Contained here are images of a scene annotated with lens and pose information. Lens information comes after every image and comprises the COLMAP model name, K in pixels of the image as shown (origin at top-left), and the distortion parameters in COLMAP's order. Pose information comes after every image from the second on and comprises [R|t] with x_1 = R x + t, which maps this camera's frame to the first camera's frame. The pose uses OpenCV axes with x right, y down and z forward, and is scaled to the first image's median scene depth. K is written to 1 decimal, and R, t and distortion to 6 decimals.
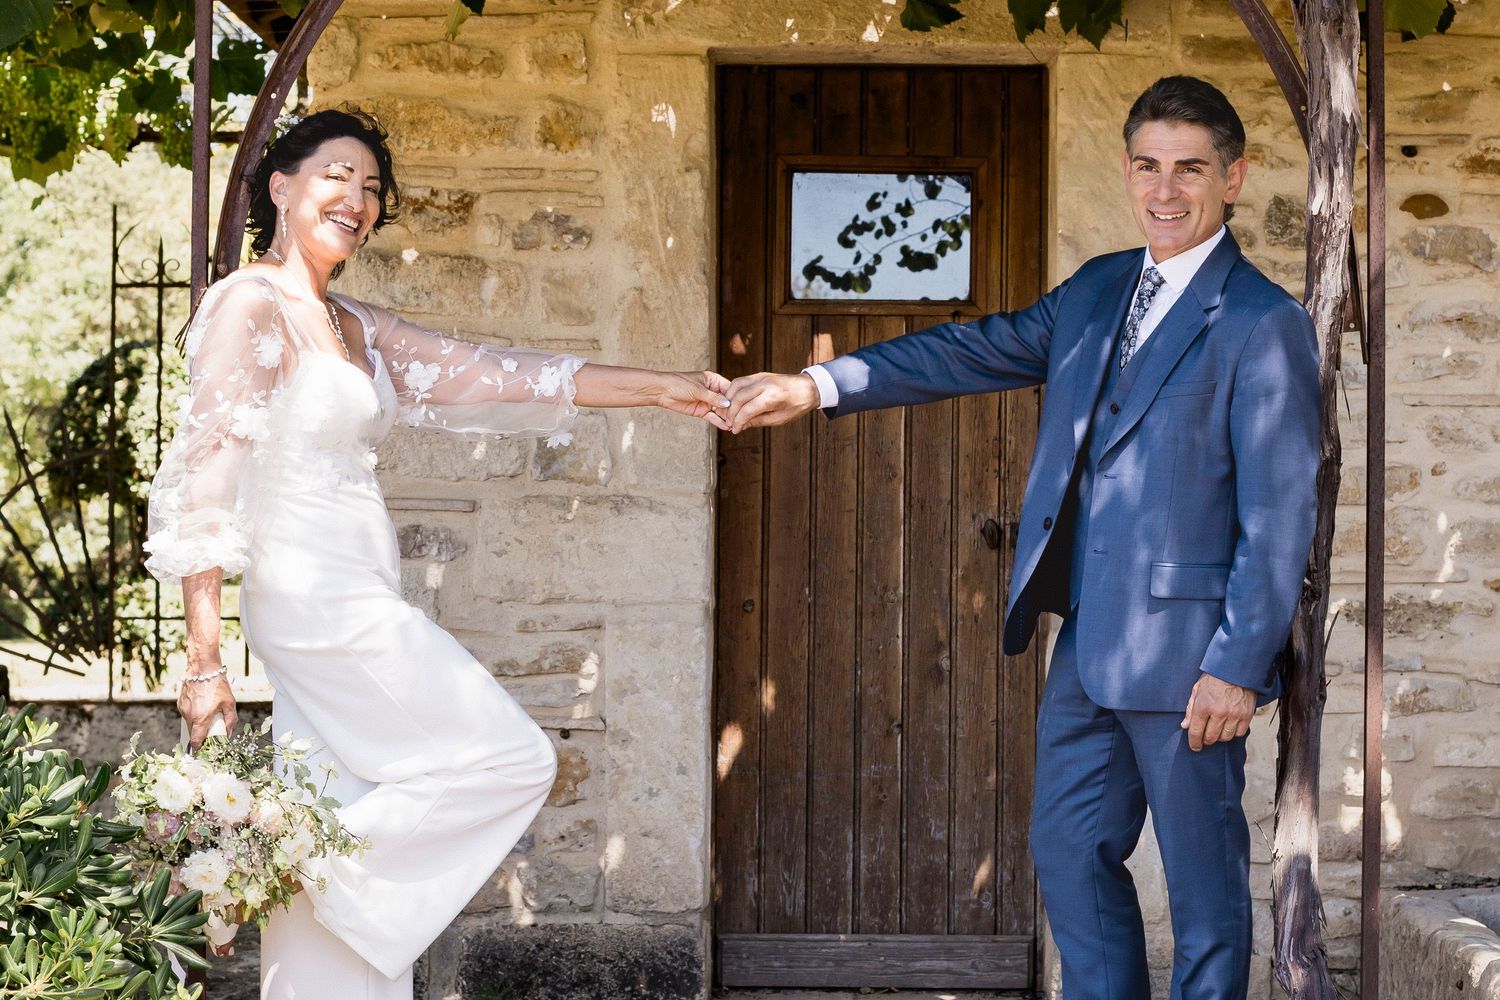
lens RADIAL K [[2154.6, 0, 749.3], [0, 2154.6, 503.1], [0, 0, 1]] dist [-0.023429, 0.000000]
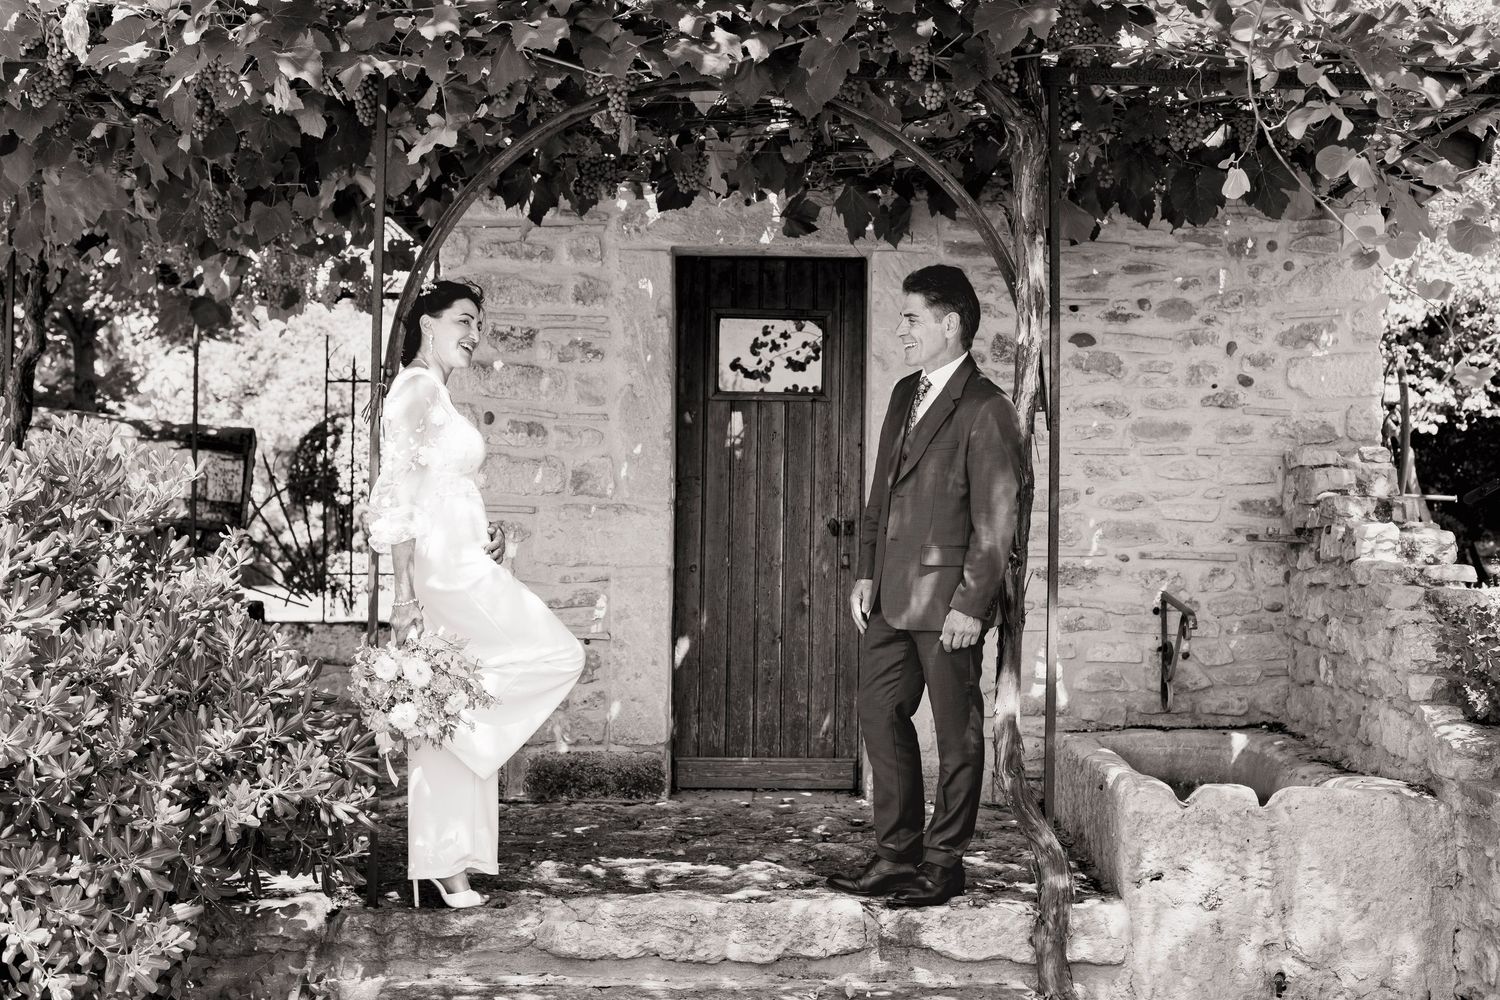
lens RADIAL K [[2154.6, 0, 750.1], [0, 2154.6, 496.0], [0, 0, 1]] dist [-0.023429, 0.000000]
pose [[0.999774, 0.004262, 0.020844, 0.008912], [-0.004219, 0.999989, -0.002103, -0.006809], [-0.020853, 0.002015, 0.999781, -0.736050]]
